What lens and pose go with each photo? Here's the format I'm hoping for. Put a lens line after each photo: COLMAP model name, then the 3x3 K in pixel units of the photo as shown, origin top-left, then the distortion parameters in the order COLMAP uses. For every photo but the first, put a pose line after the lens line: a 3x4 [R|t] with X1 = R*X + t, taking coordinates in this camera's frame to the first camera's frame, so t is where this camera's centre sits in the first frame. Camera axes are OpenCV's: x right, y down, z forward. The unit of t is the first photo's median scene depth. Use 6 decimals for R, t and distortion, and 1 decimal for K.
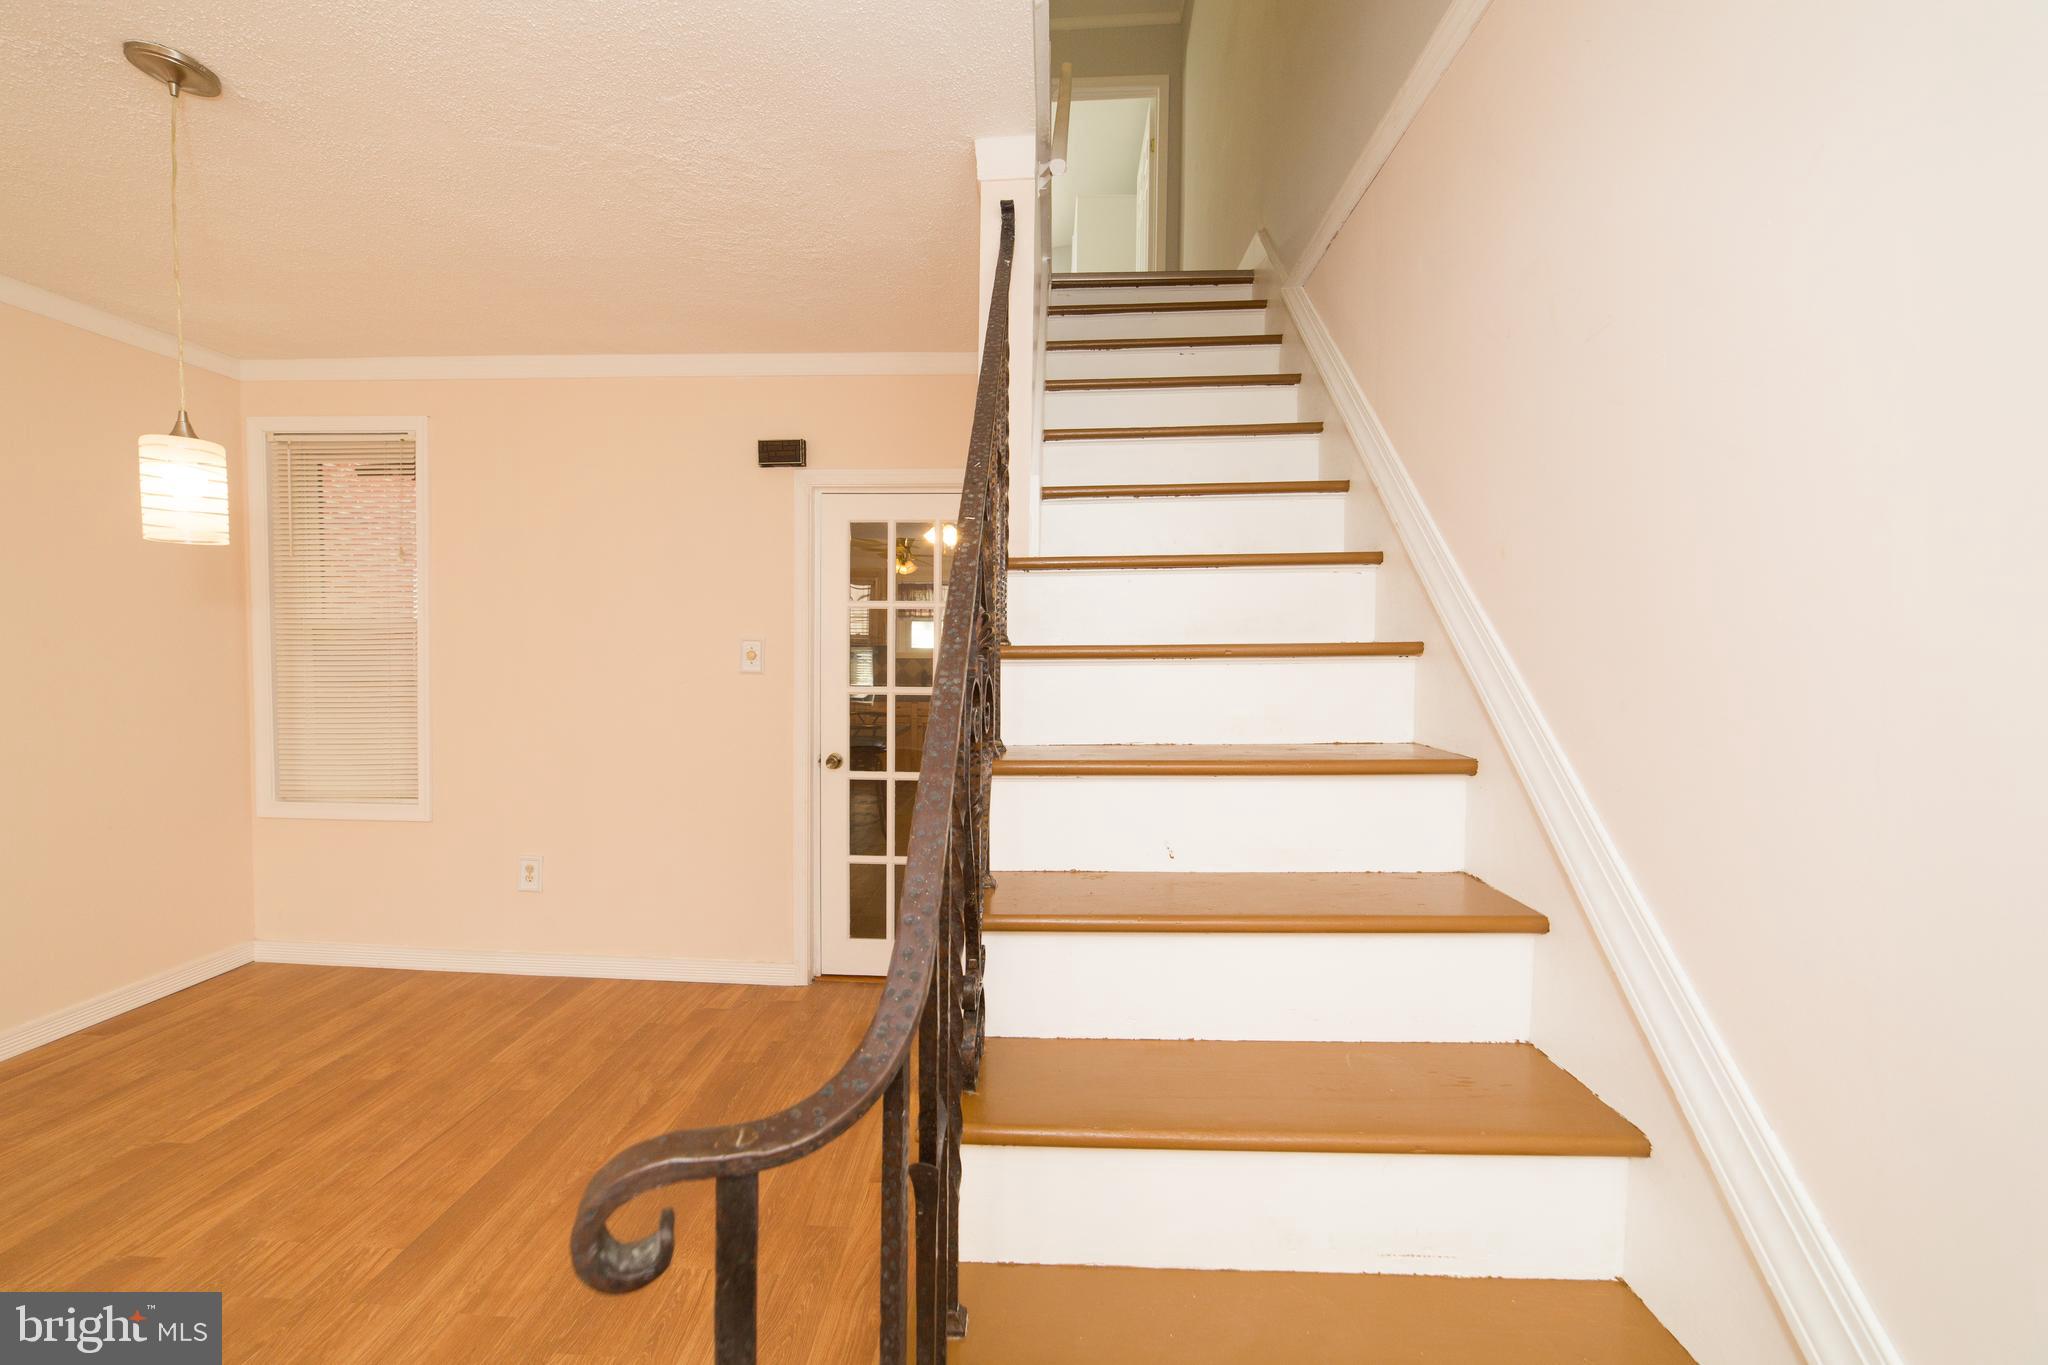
lens RADIAL K [[784.6, 0, 1013.0], [0, 784.6, 679.7], [0, 0, 1]] dist [-0.023833, 0.009398]
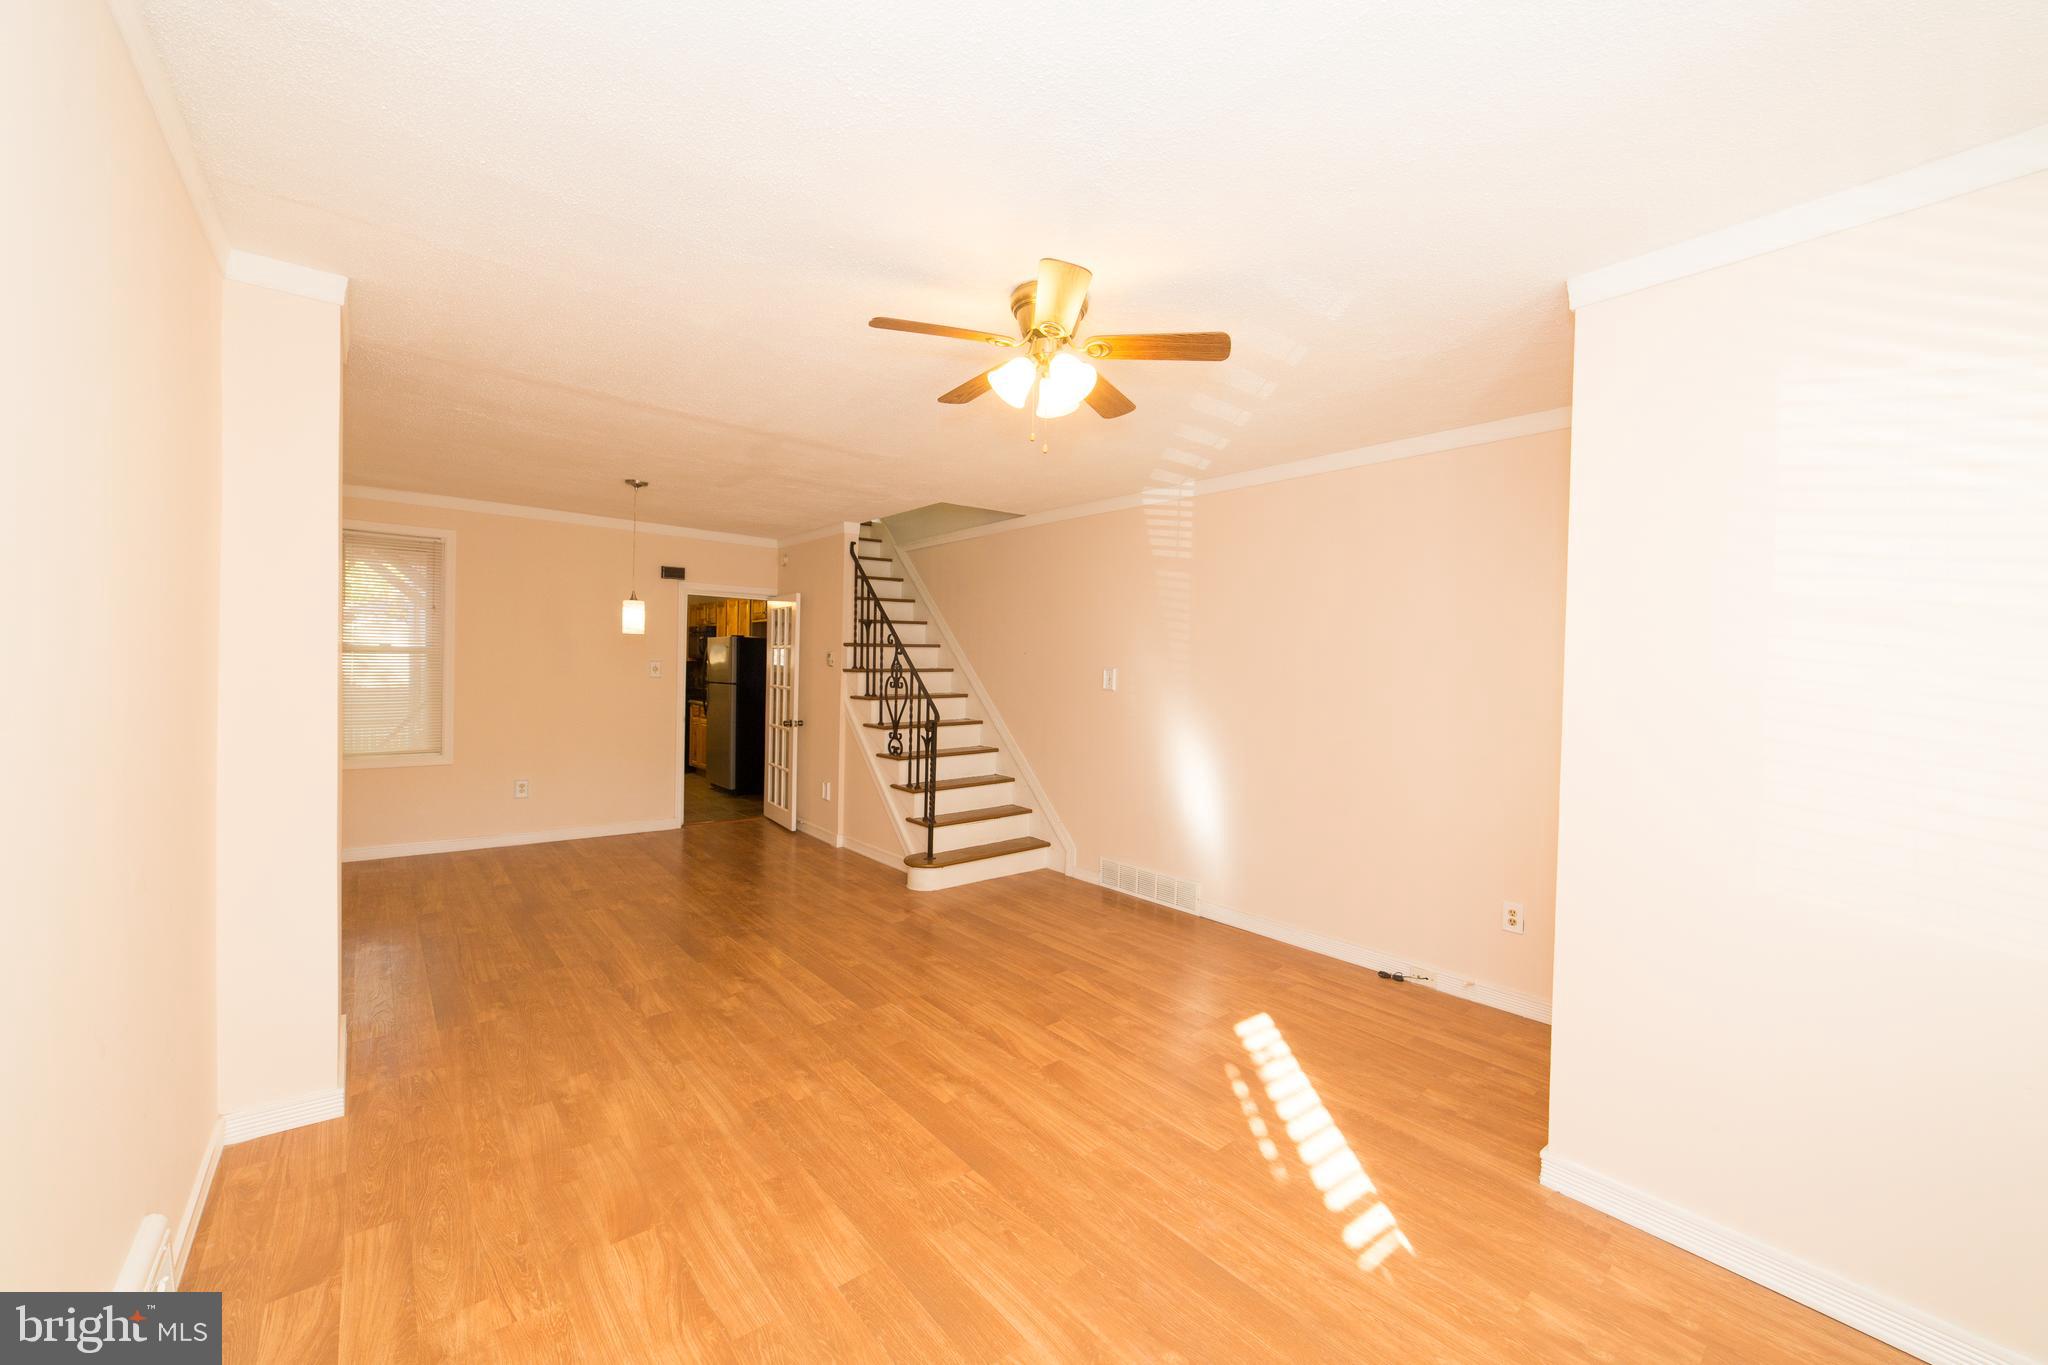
lens RADIAL K [[784.6, 0, 1013.0], [0, 784.6, 679.7], [0, 0, 1]] dist [-0.023833, 0.009398]
pose [[0.736556, -0.004799, 0.676360, -1.152375], [0.011113, 0.999926, -0.005007, 0.020471], [-0.676286, 0.011204, 0.736554, -1.282508]]
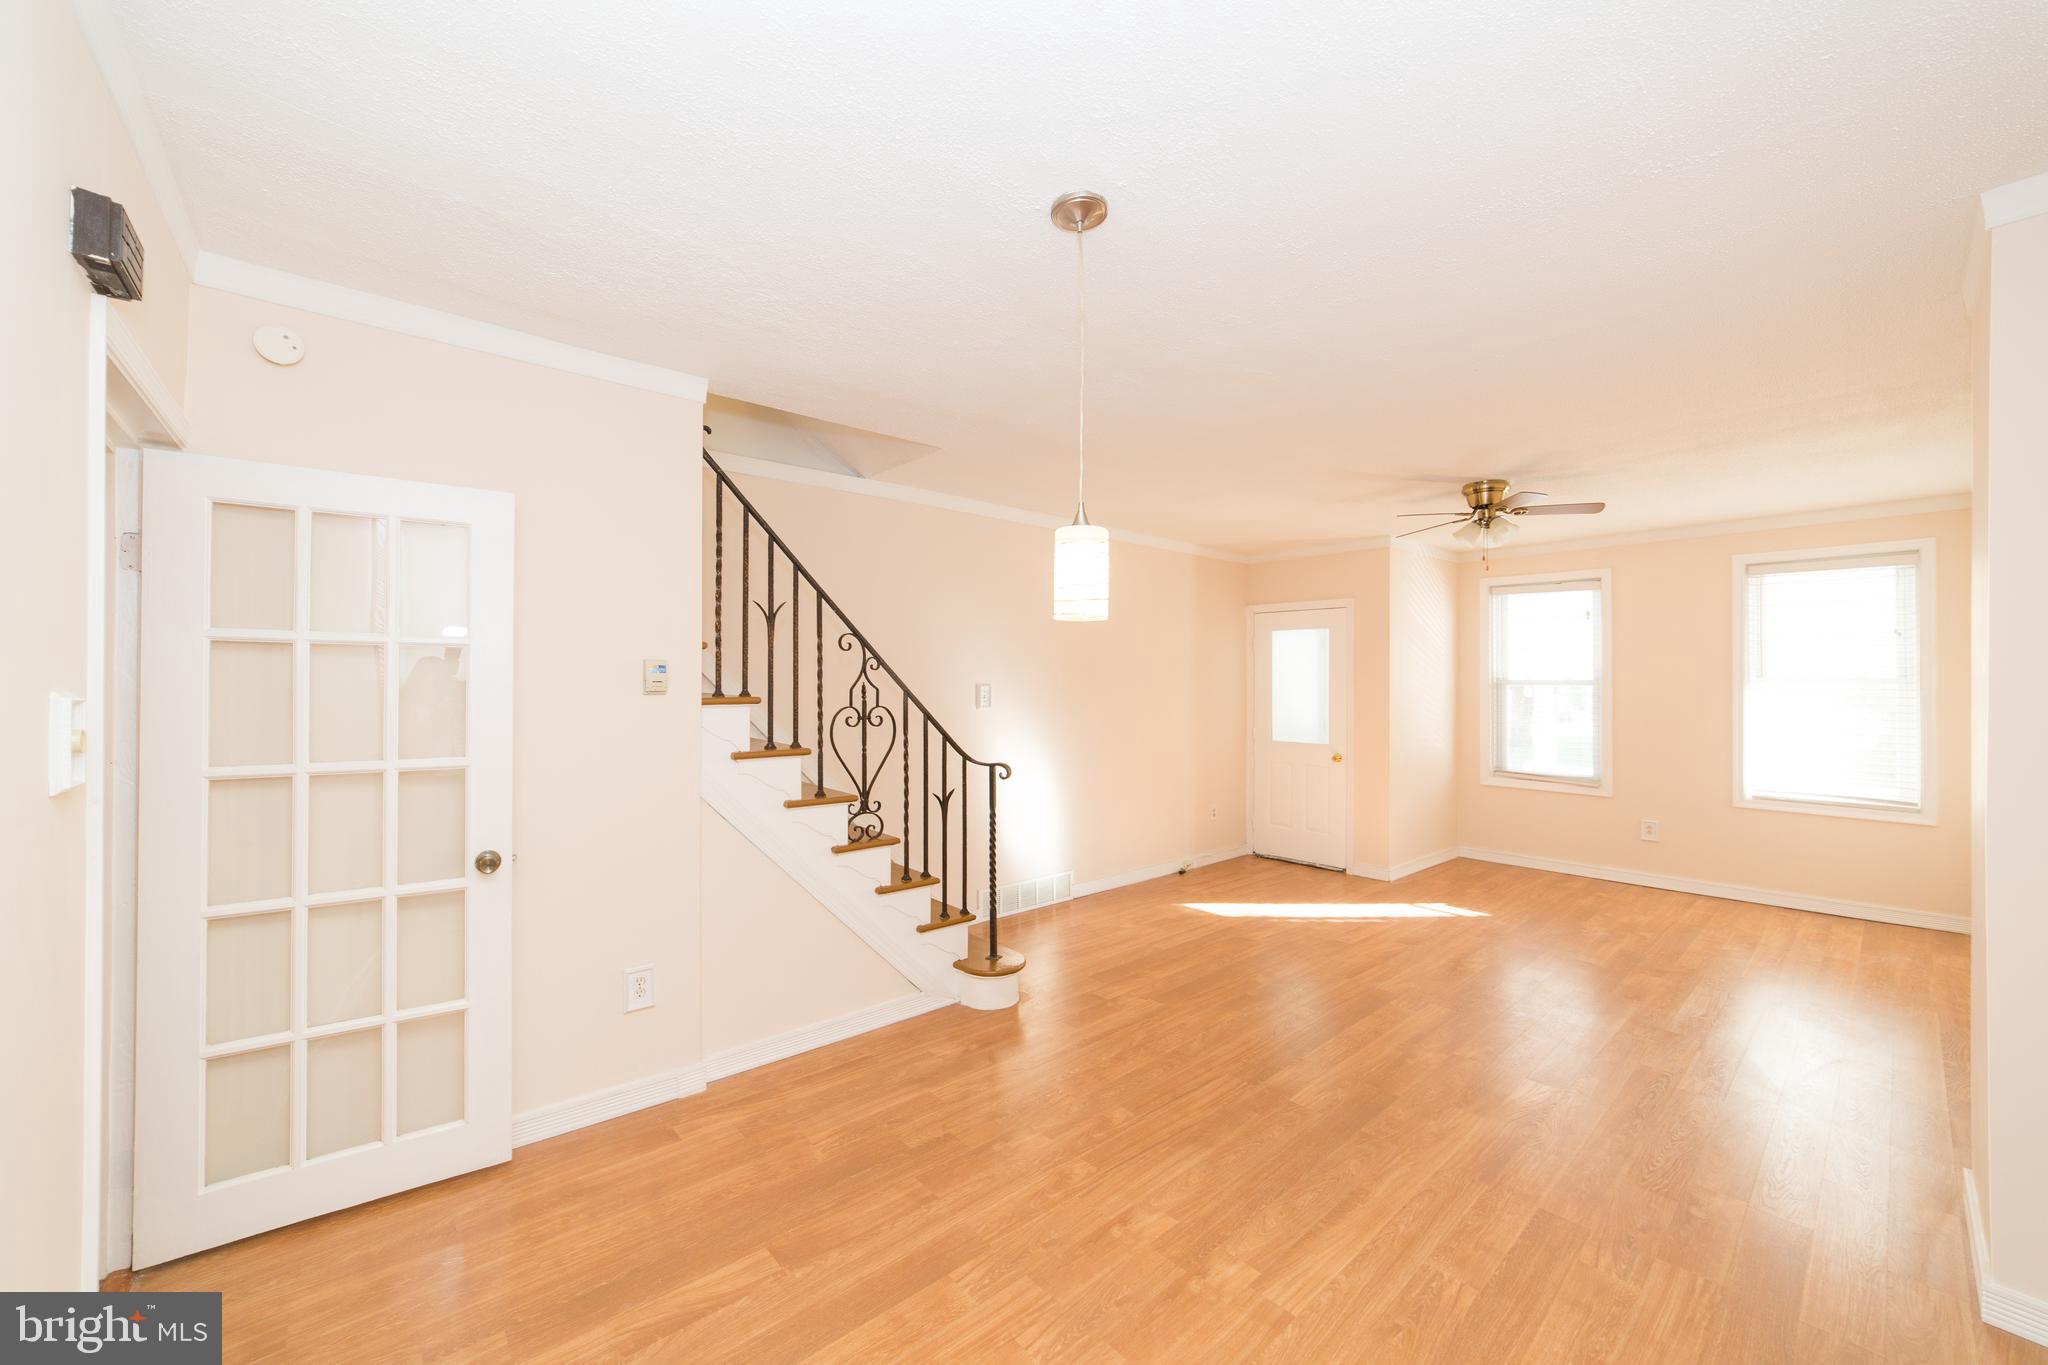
lens RADIAL K [[784.6, 0, 1013.0], [0, 784.6, 679.7], [0, 0, 1]] dist [-0.023833, 0.009398]
pose [[-0.691067, -0.007963, 0.722747, -1.021067], [0.018001, 0.999440, 0.028223, -0.071103], [-0.722567, 0.032515, -0.690536, 1.040223]]
